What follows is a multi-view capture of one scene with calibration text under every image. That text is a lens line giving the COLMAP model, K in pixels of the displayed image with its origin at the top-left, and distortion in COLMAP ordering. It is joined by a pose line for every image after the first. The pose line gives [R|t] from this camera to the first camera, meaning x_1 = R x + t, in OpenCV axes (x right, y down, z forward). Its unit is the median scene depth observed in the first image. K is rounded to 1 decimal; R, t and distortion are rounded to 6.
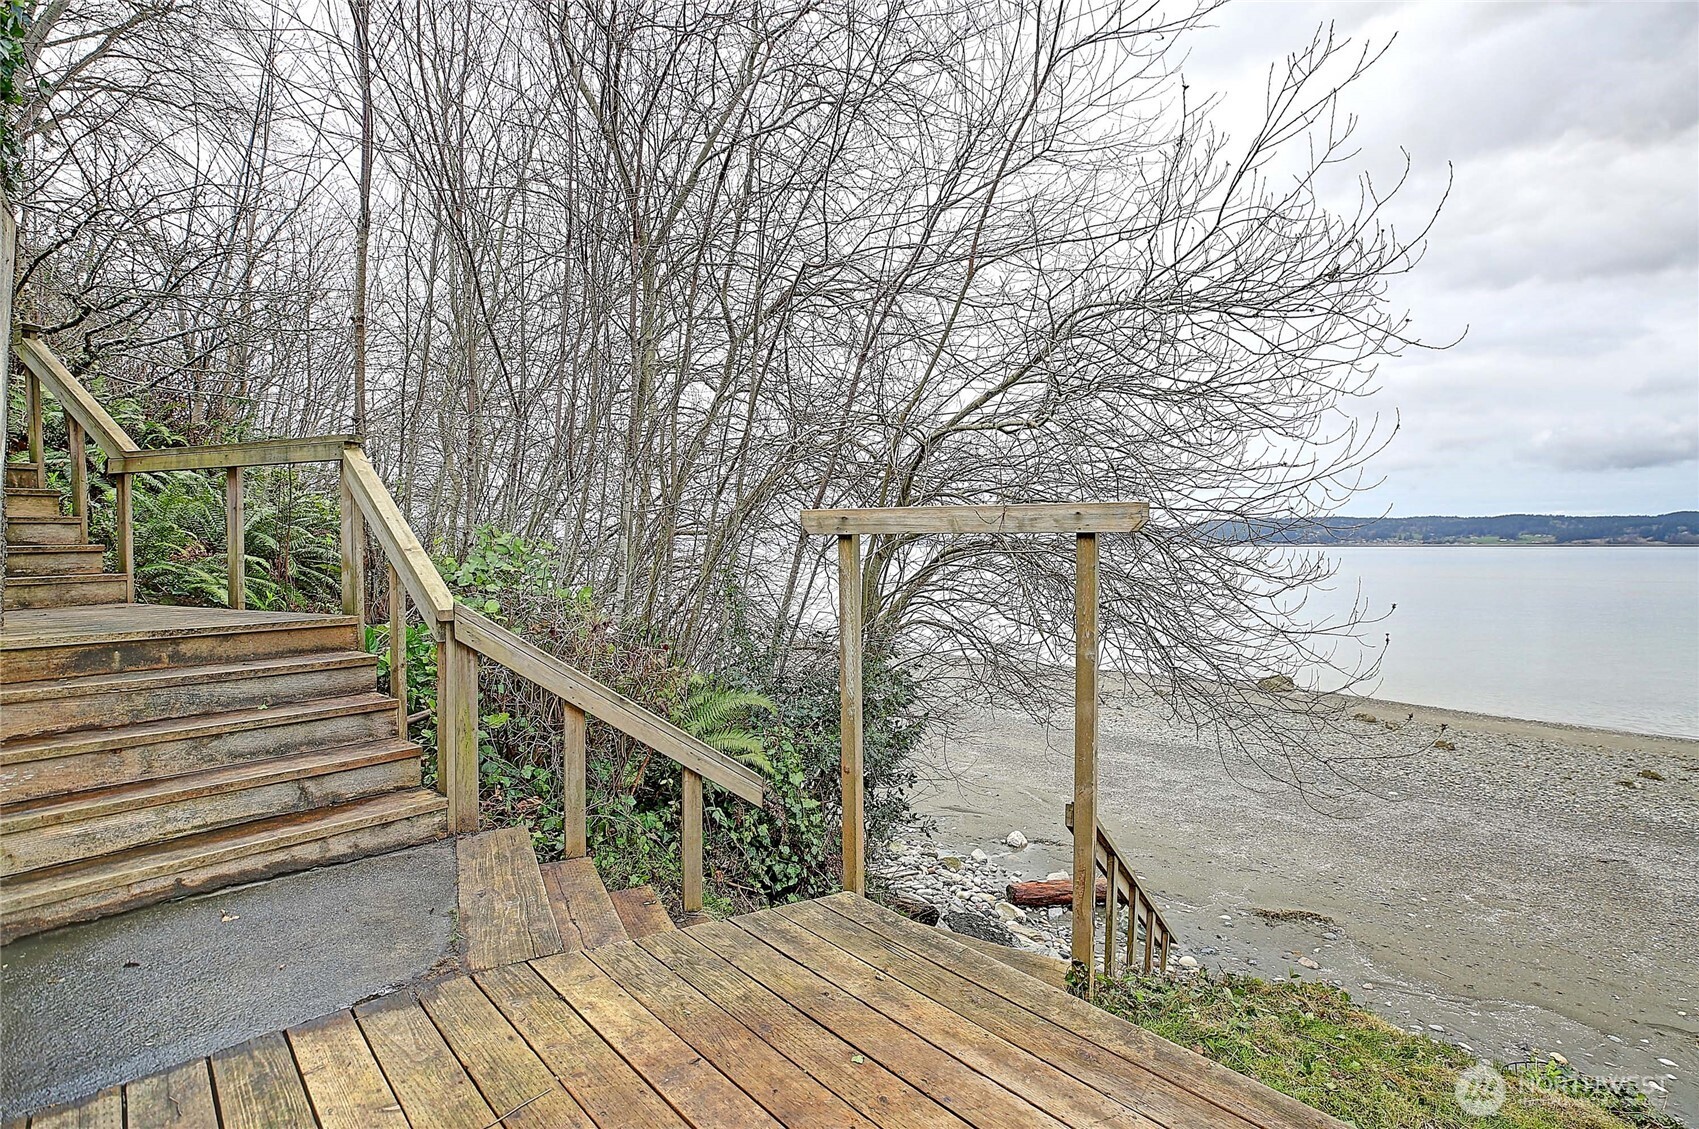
lens RADIAL K [[762.9, 0, 851.1], [0, 762.9, 548.7], [0, 0, 1]] dist [-0.043849, 0.014617]
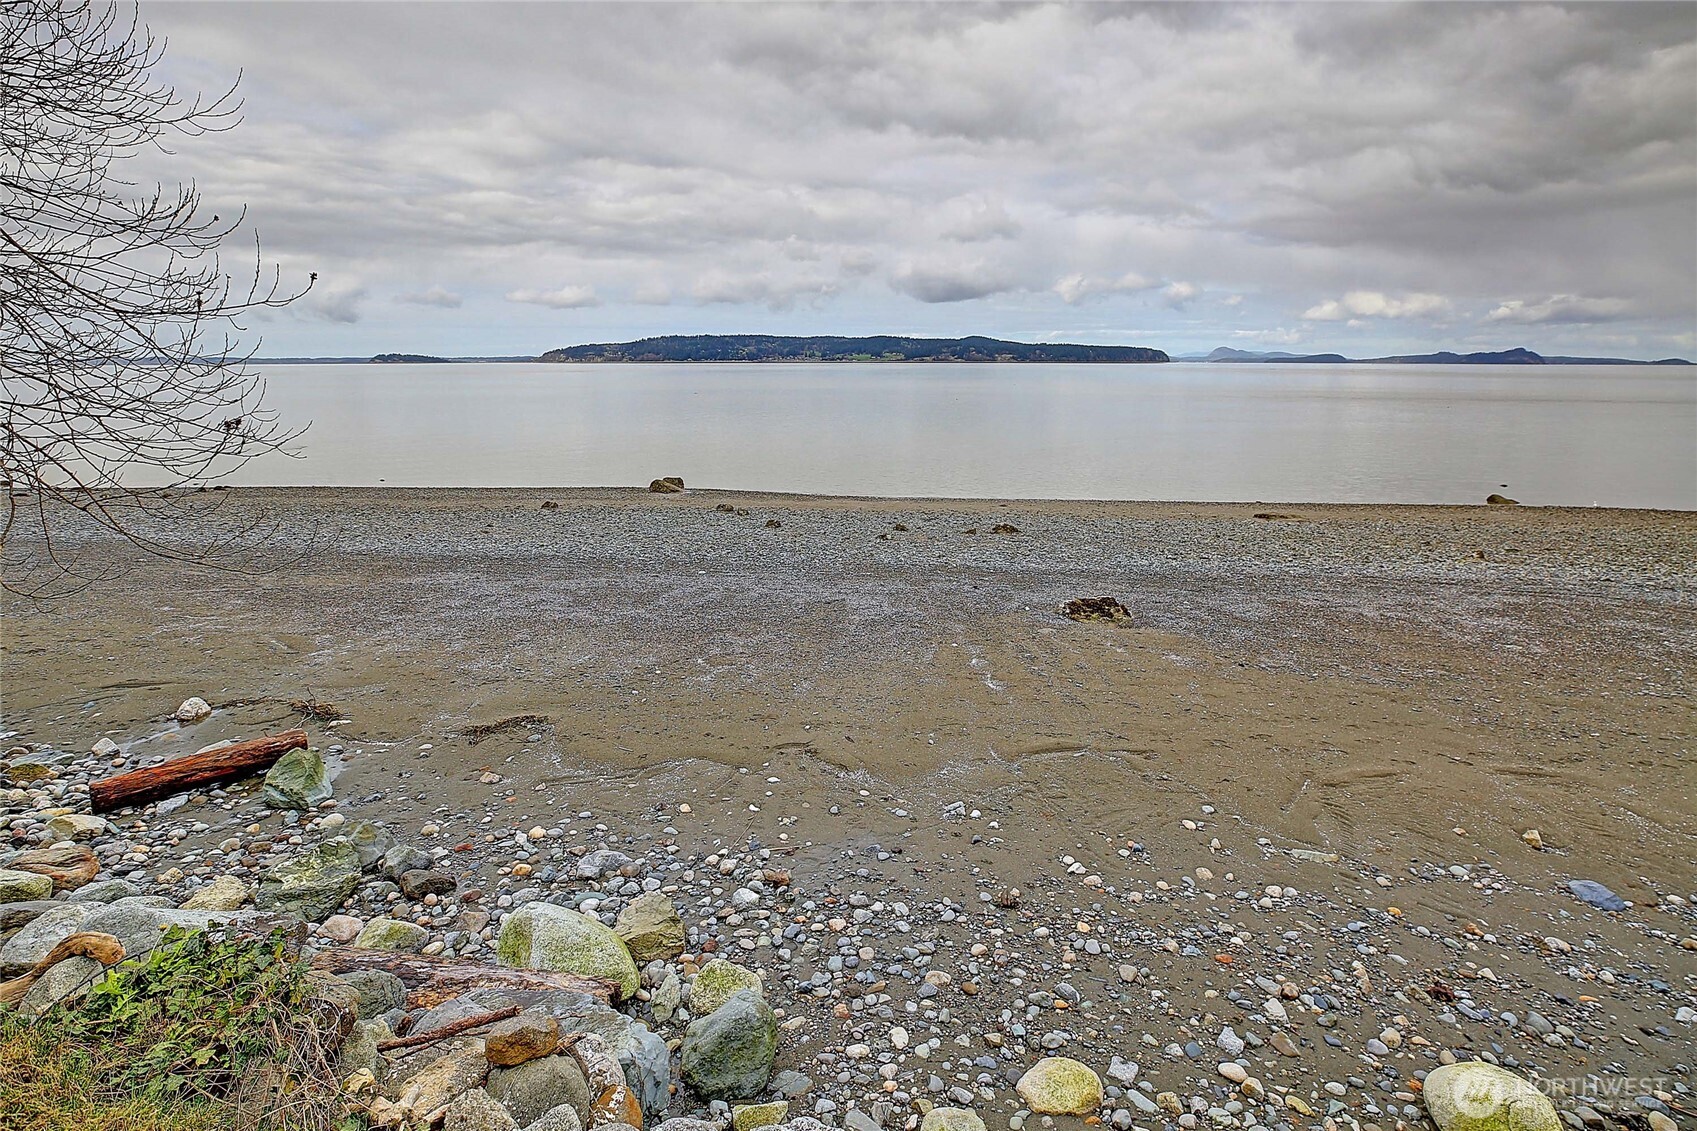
lens RADIAL K [[762.0, 0, 850.1], [0, 762.0, 549.7], [0, 0, 1]] dist [-0.043849, 0.014617]
pose [[0.782854, -0.137807, 0.606753, 0.193400], [-0.007031, 0.973143, 0.230095, 0.038976], [-0.622166, -0.184397, 0.760860, 0.050030]]
